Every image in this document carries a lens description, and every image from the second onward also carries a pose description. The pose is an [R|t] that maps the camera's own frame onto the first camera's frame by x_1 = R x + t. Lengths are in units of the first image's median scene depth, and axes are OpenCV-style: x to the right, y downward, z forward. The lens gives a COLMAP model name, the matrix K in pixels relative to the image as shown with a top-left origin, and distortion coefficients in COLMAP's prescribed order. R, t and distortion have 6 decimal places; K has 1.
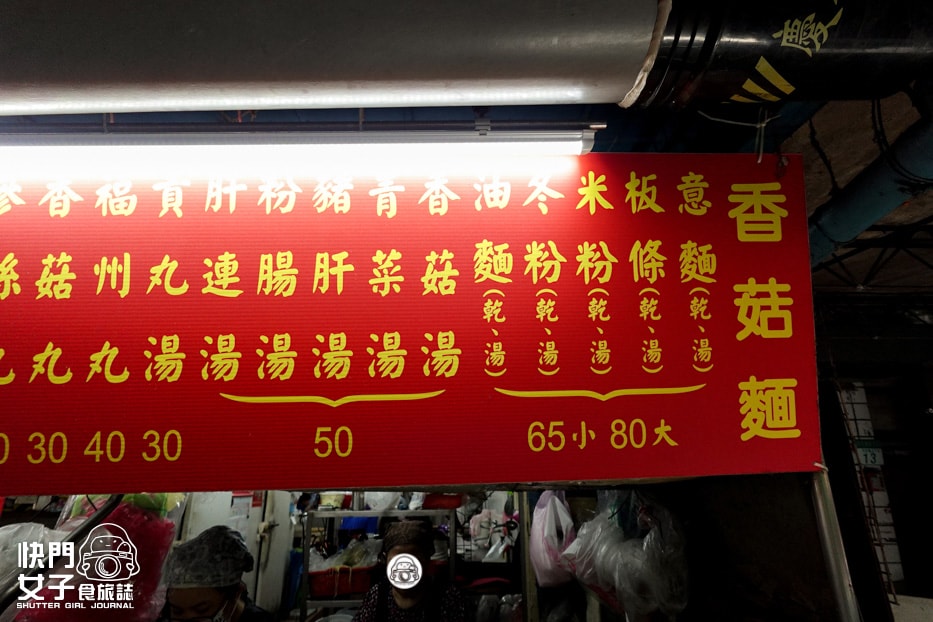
lens RADIAL K [[538.3, 0, 485.7], [0, 538.3, 318.2], [0, 0, 1]] dist [-0.039678, 0.007366]
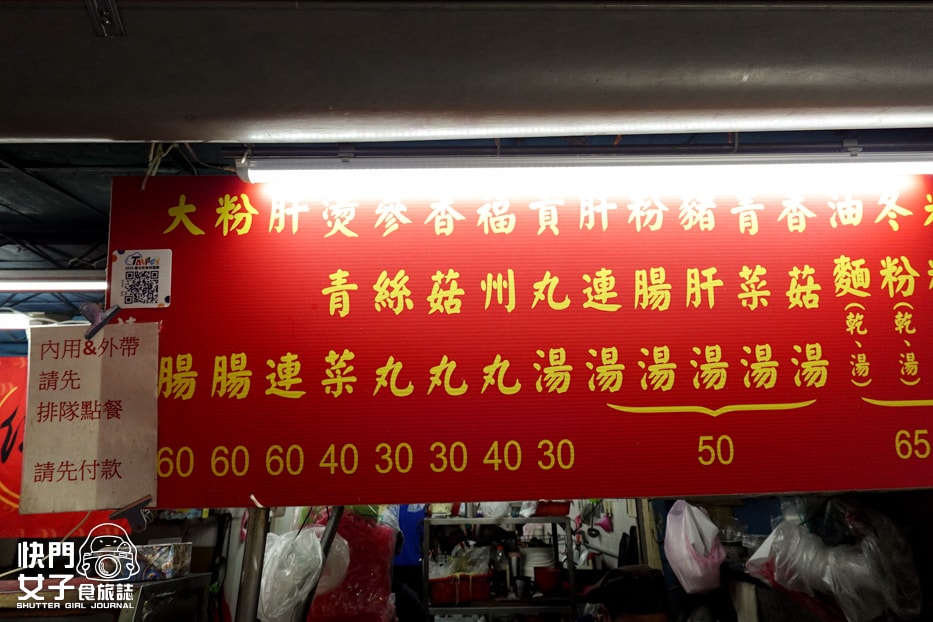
lens RADIAL K [[538.3, 0, 462.9], [0, 538.3, 329.7], [0, 0, 1]] dist [-0.039678, 0.007366]
pose [[0.998654, -0.004547, -0.051659, -0.698370], [0.003895, 0.999911, -0.012722, 0.008255], [0.051712, 0.012504, 0.998584, -0.058803]]
